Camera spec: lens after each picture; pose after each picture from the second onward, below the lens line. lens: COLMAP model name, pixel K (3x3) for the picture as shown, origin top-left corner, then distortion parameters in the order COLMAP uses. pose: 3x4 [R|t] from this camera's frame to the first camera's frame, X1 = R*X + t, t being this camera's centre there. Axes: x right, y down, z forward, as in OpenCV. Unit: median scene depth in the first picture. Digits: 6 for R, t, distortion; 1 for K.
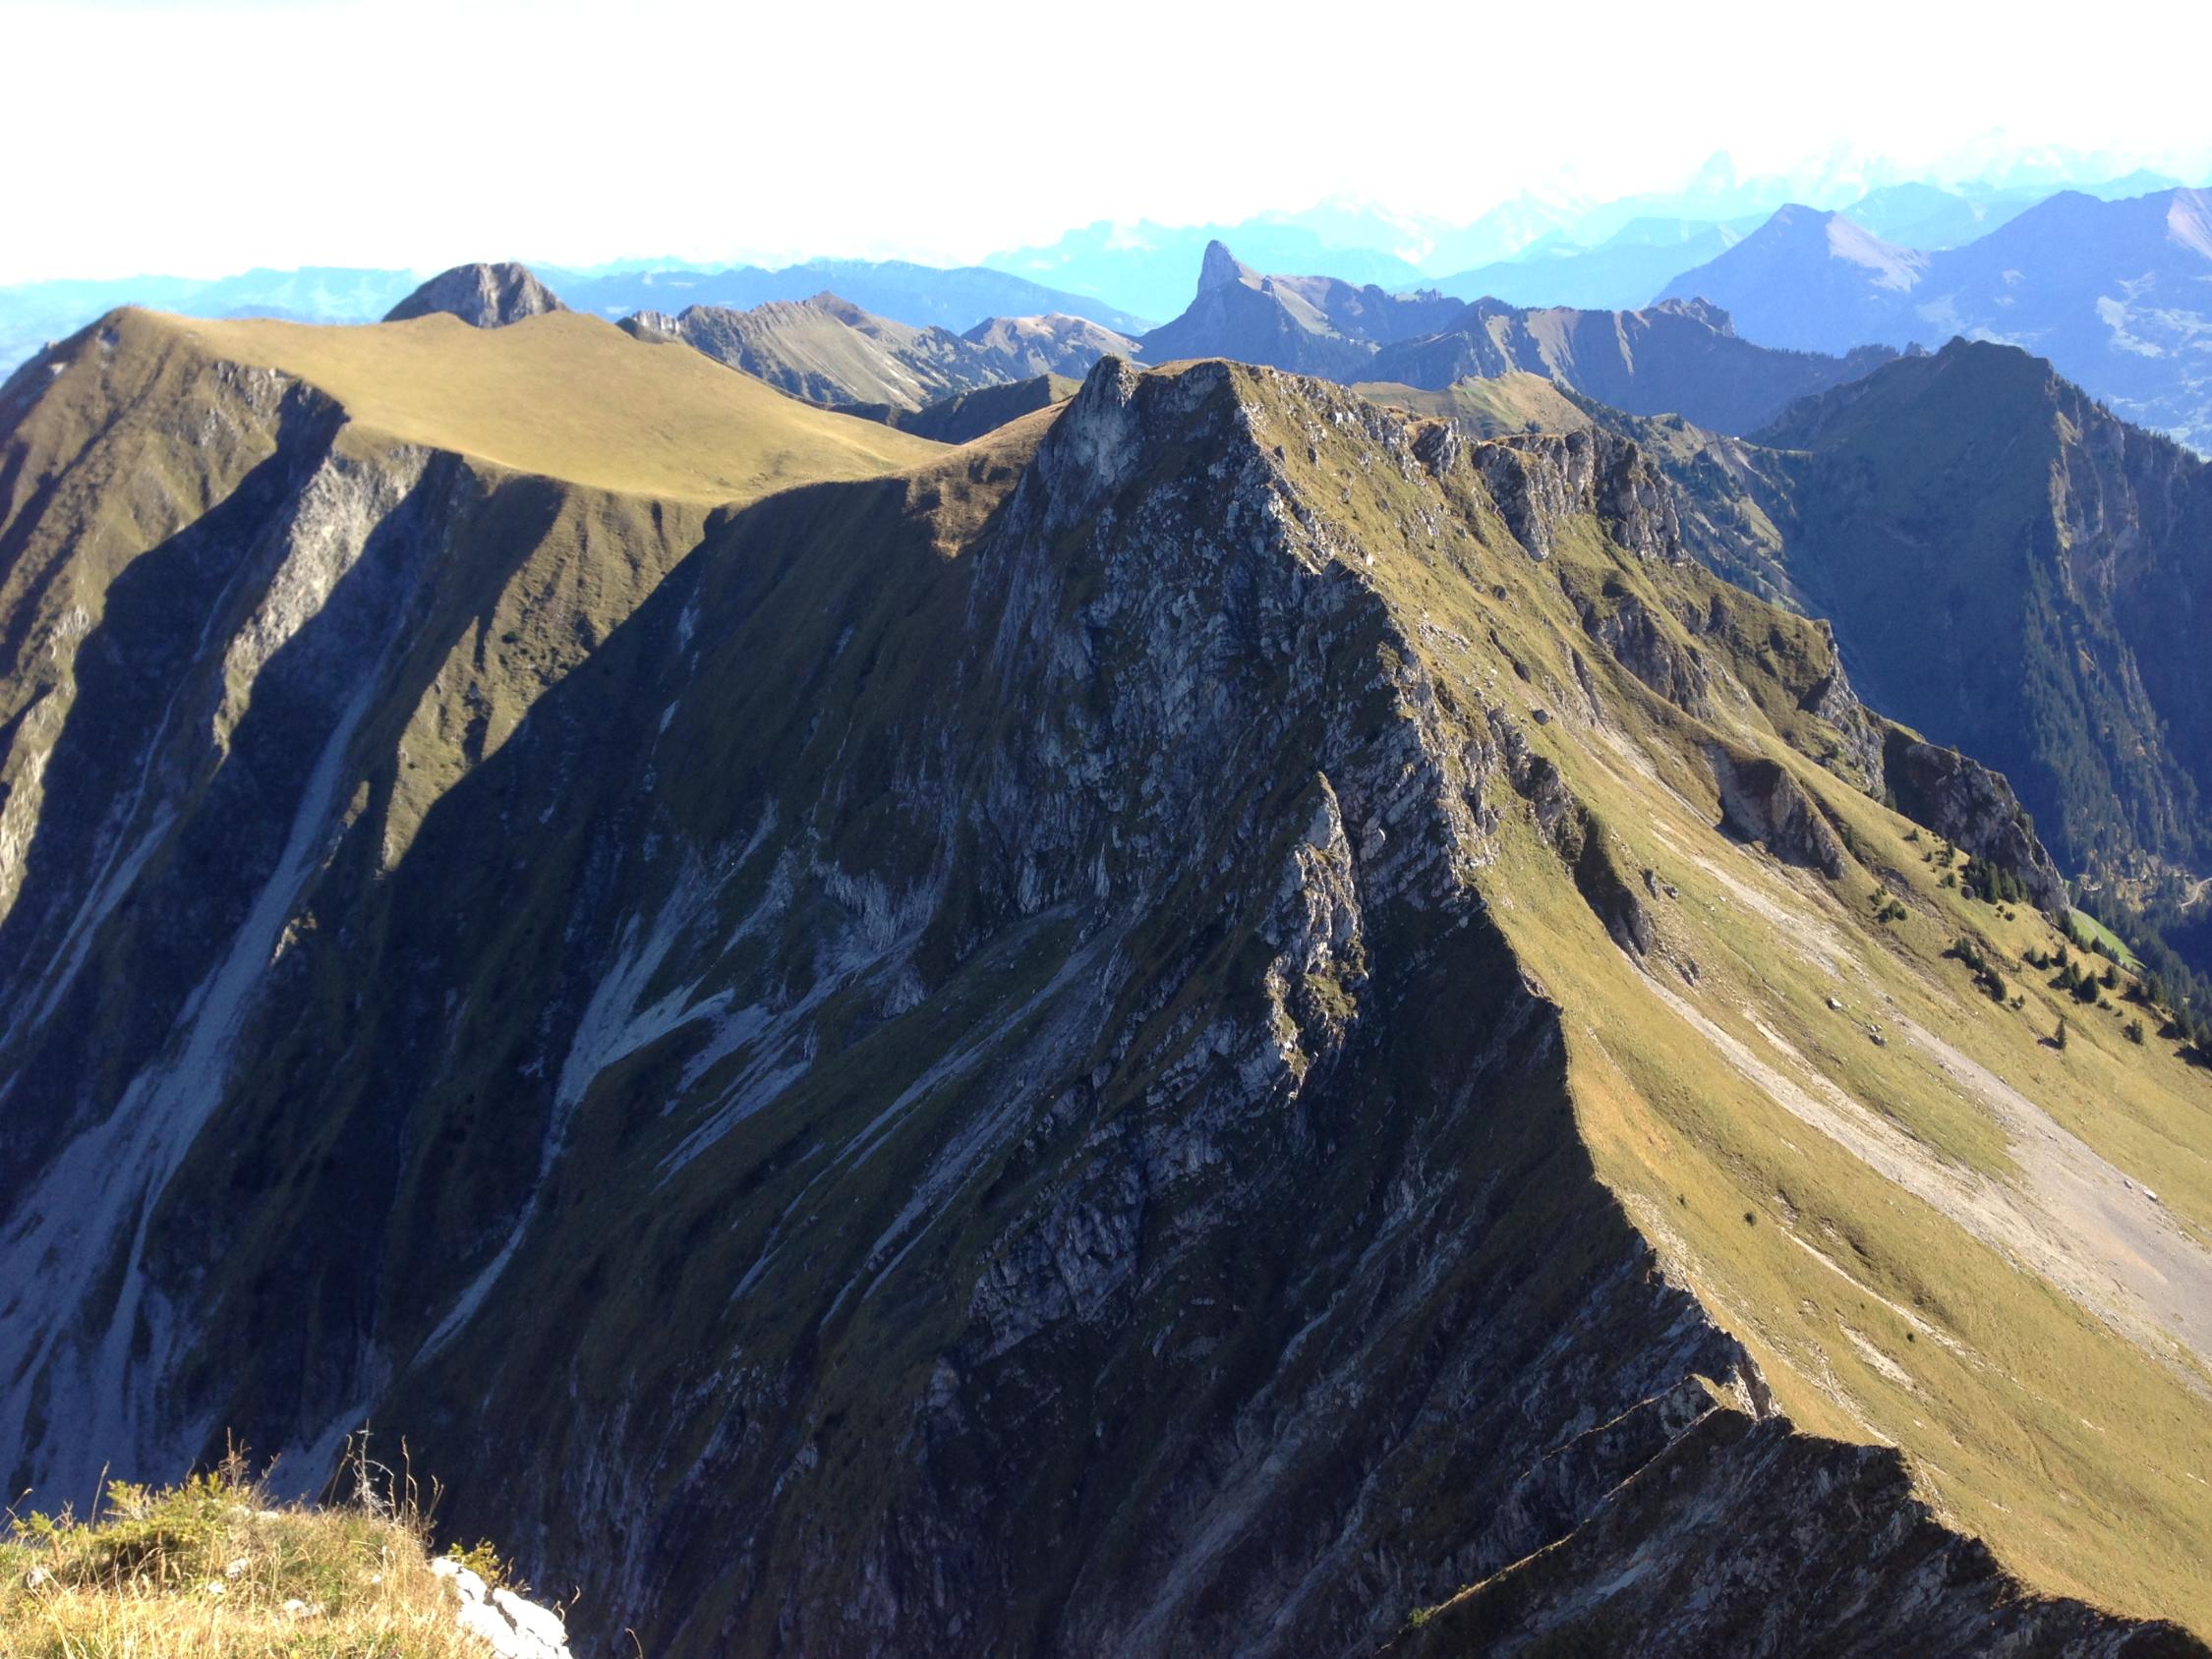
lens RADIAL K [[2040.9, 0, 1048.3], [0, 2040.9, 855.0], [0, 0, 1]] dist [0.122590, -0.199824]
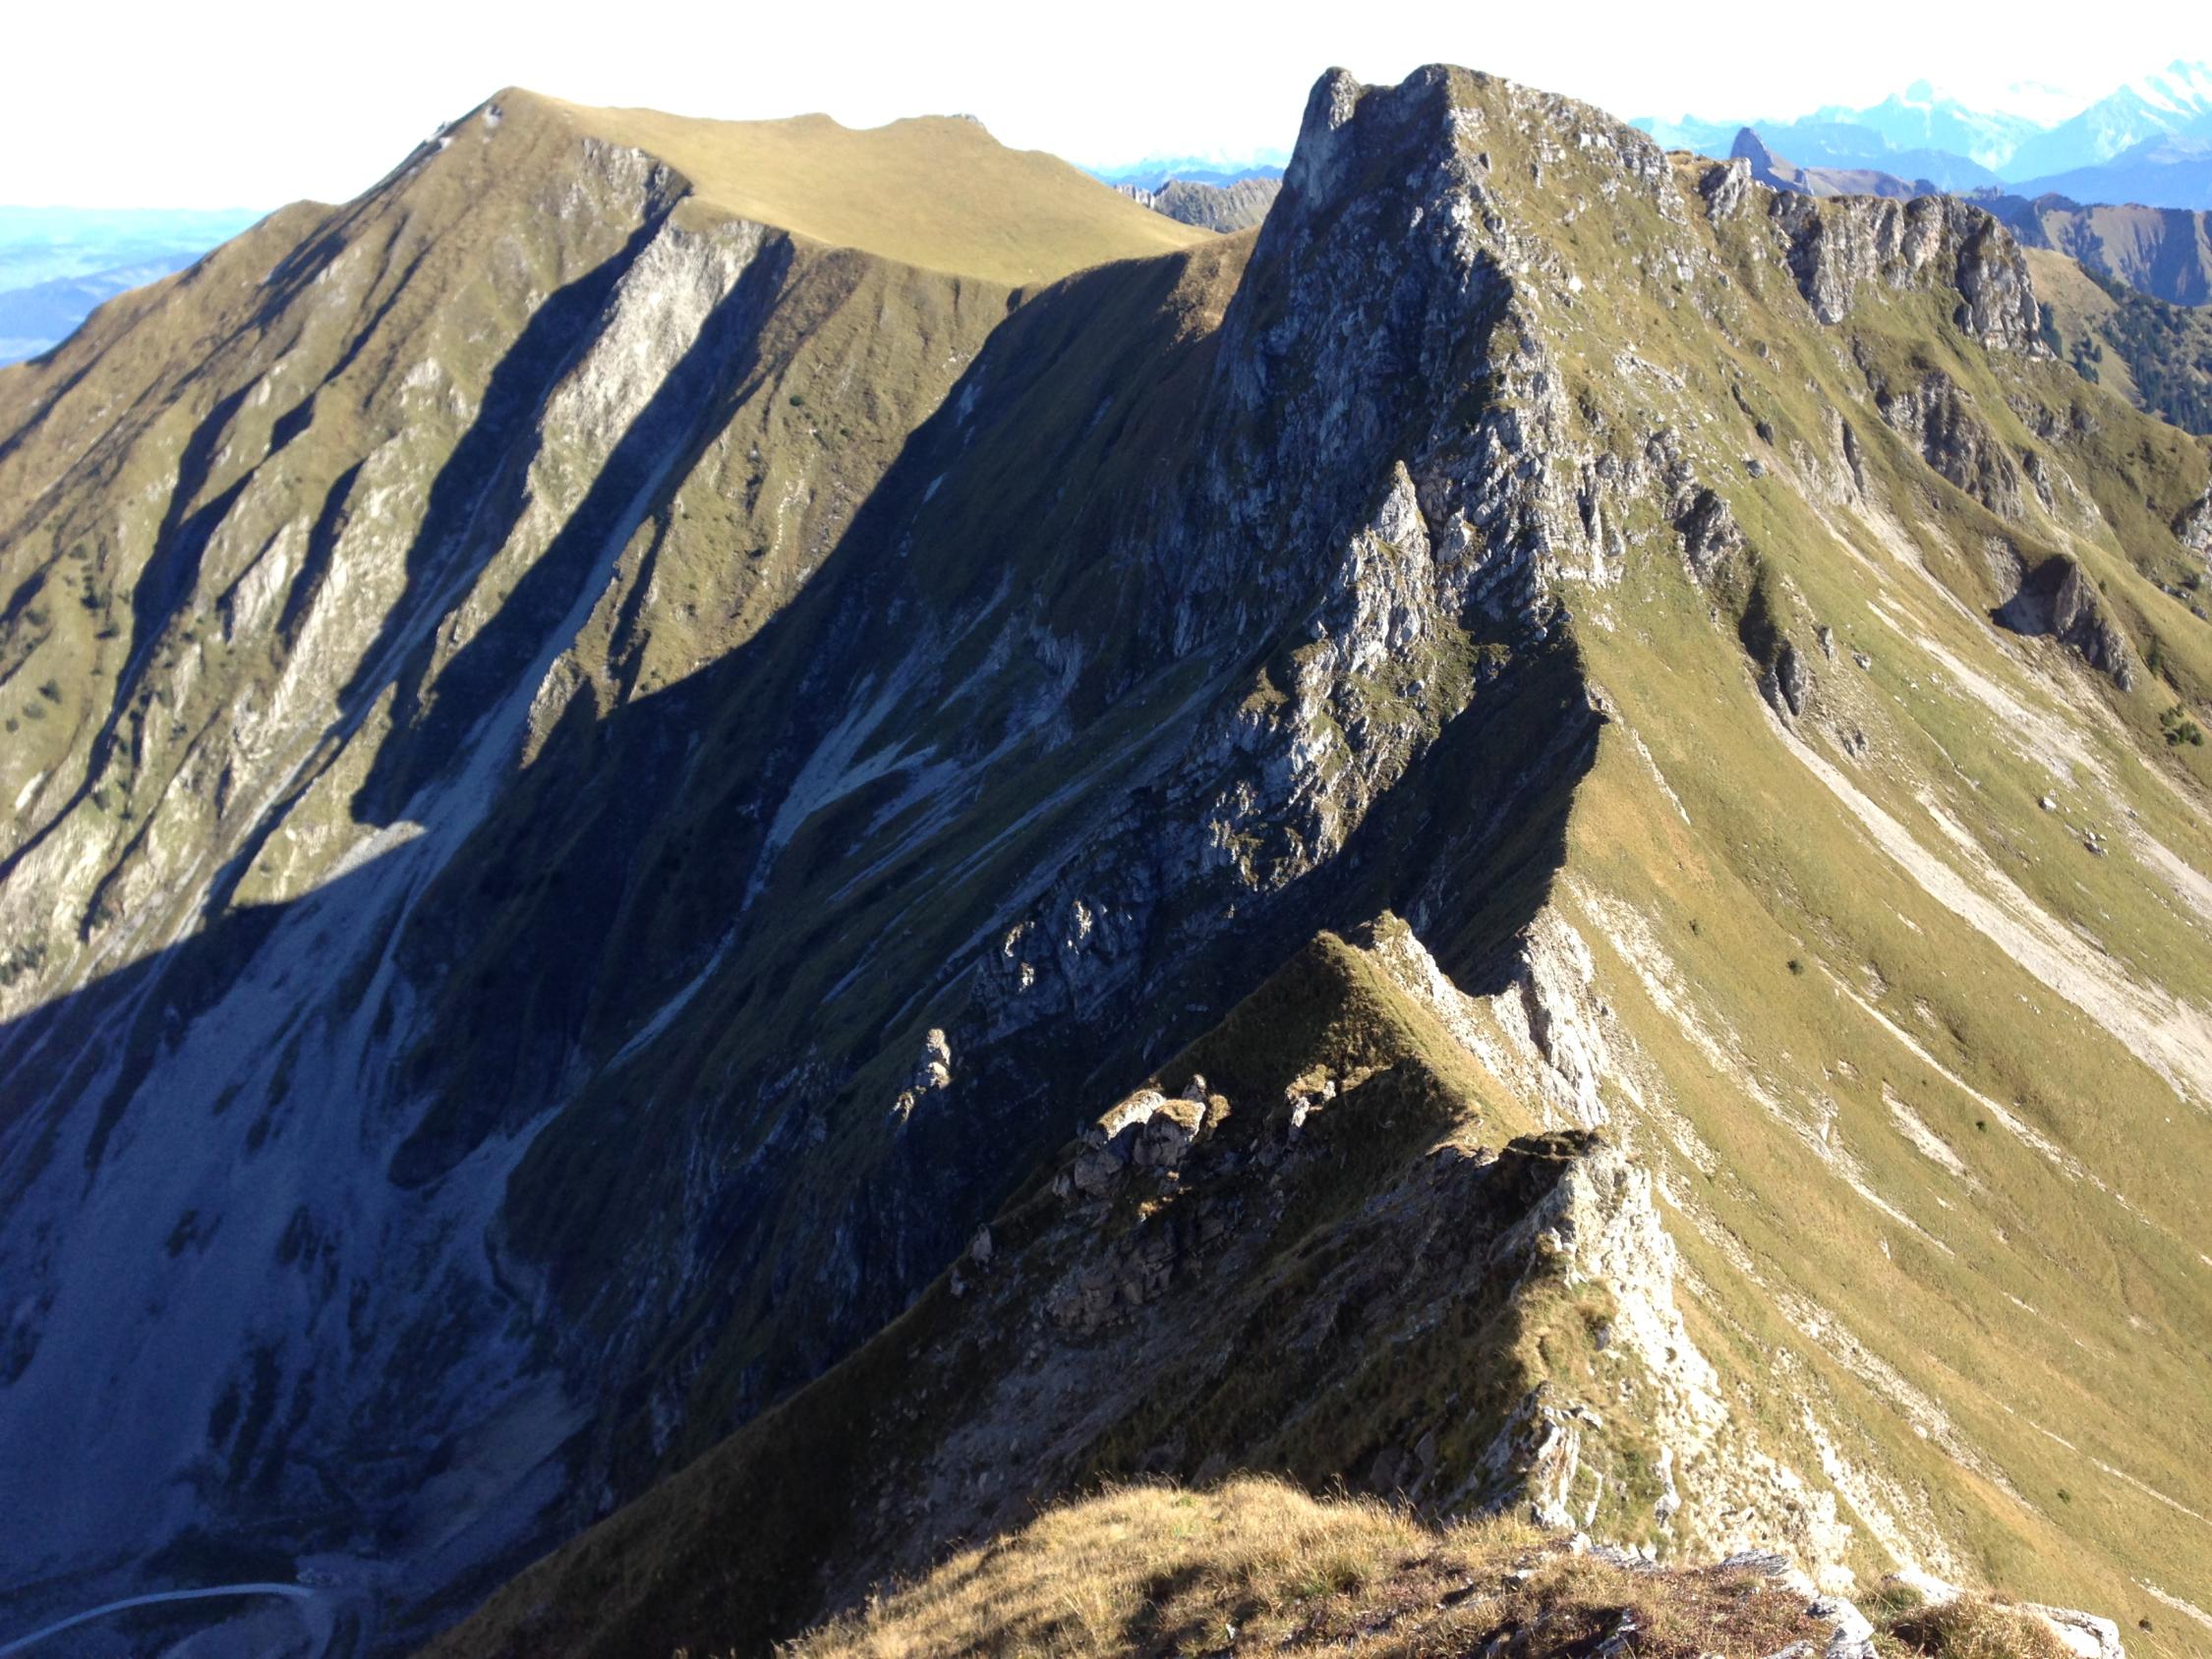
lens RADIAL K [[2040.9, 0, 1048.3], [0, 2040.9, 855.0], [0, 0, 1]] dist [0.122590, -0.199824]
pose [[0.968172, 0.097786, -0.230394, 0.134451], [-0.089123, 0.994876, 0.047737, 0.067133], [0.233882, -0.025684, 0.971926, 0.046245]]
